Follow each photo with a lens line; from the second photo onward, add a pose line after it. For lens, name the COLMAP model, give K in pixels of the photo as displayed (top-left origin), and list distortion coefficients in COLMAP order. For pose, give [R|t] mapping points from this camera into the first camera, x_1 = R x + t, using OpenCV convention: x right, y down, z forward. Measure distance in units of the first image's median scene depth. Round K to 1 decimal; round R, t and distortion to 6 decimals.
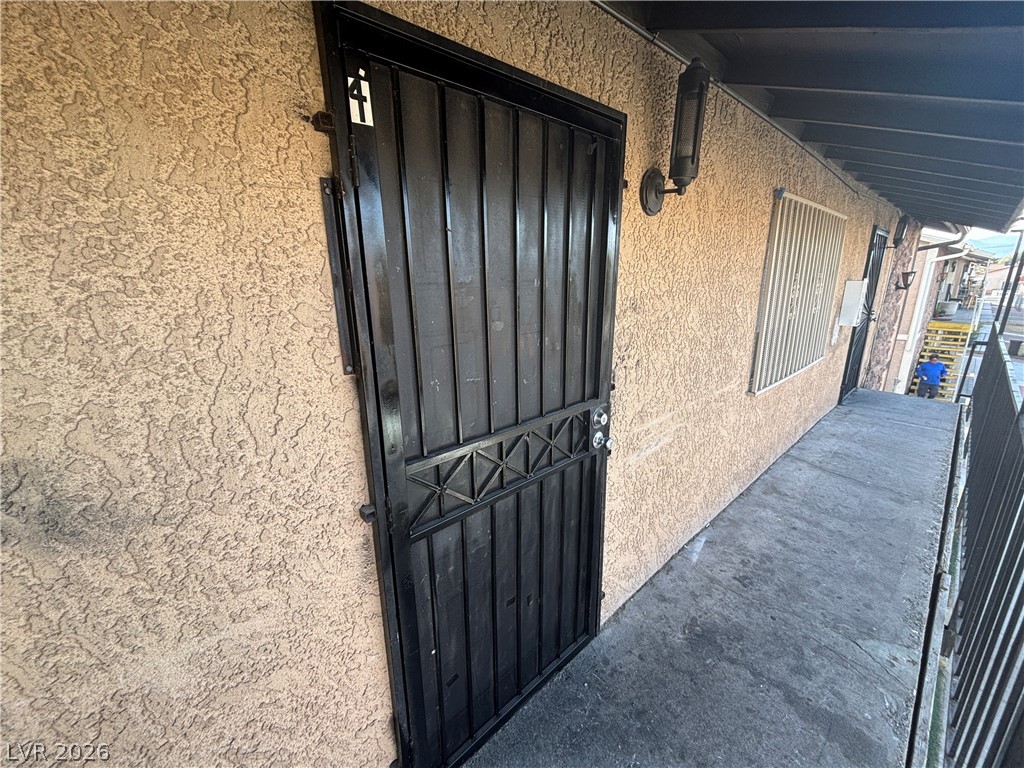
lens RADIAL K [[411.8, 0, 514.3], [0, 411.8, 383.8], [0, 0, 1]] dist [0.005837, -0.000479]
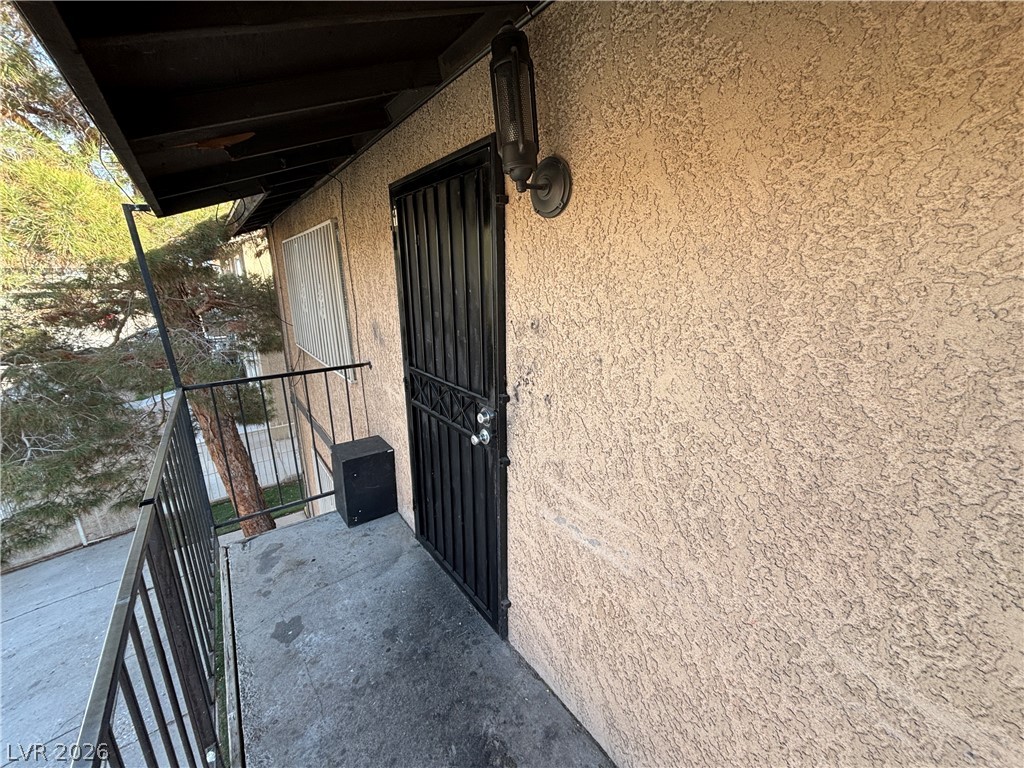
lens RADIAL K [[411.8, 0, 514.0], [0, 411.8, 384.7], [0, 0, 1]] dist [0.005837, -0.000479]
pose [[-0.102388, 0.270919, -0.957141, 1.124841], [-0.252896, 0.923494, 0.288449, -0.306289], [0.962060, 0.271591, -0.026041, 0.990338]]
